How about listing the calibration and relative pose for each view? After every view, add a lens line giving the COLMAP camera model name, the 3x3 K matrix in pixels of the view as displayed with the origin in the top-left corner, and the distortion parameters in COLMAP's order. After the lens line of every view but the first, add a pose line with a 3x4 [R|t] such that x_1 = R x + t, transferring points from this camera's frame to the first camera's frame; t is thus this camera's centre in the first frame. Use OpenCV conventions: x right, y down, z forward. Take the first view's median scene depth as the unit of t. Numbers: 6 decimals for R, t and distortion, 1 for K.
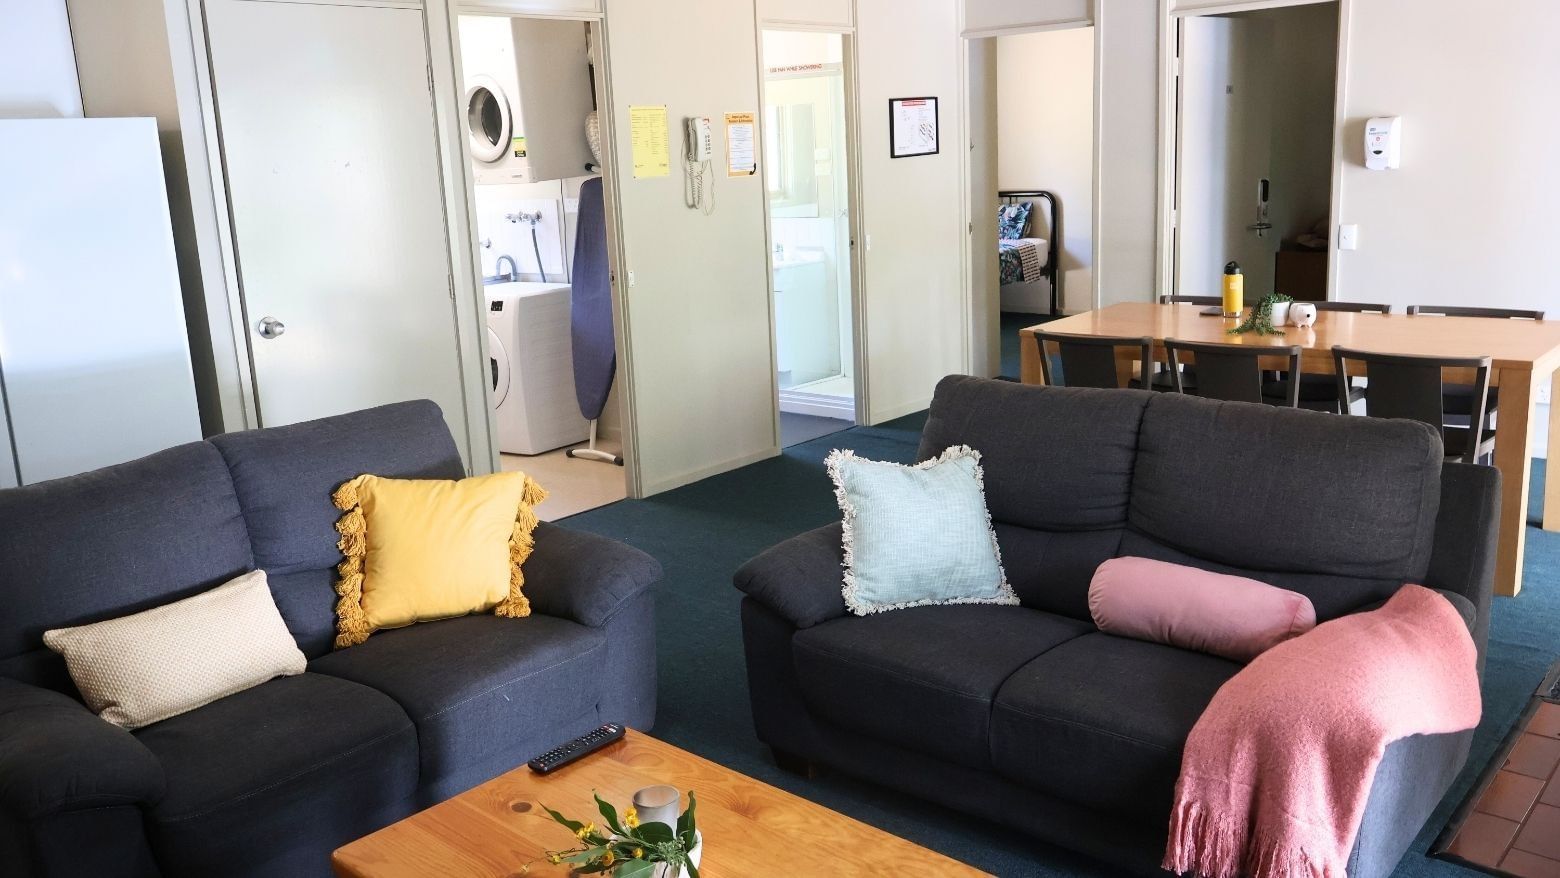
lens RADIAL K [[1297.7, 0, 780.0], [0, 1297.7, 439.0], [0, 0, 1]] dist [-0.008662, 0.003901]
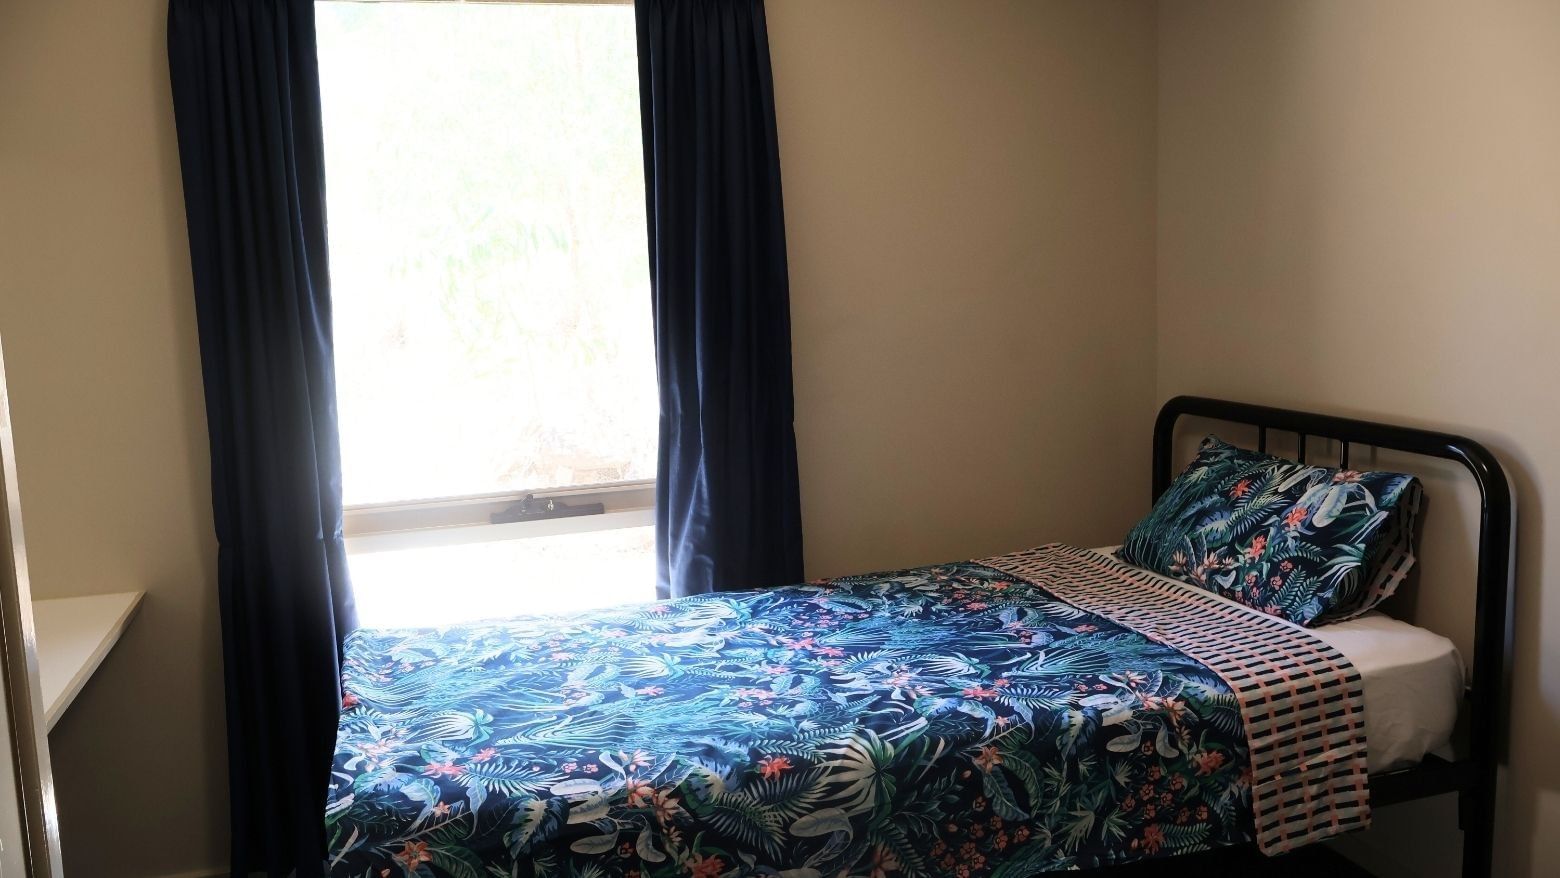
lens RADIAL K [[1297.7, 0, 780.0], [0, 1297.7, 439.0], [0, 0, 1]] dist [-0.008662, 0.003901]
pose [[0.851145, 0.091243, -0.516939, 0.513153], [-0.123210, 0.991992, -0.027772, -0.394236], [0.510266, 0.087330, 0.855571, 1.711295]]
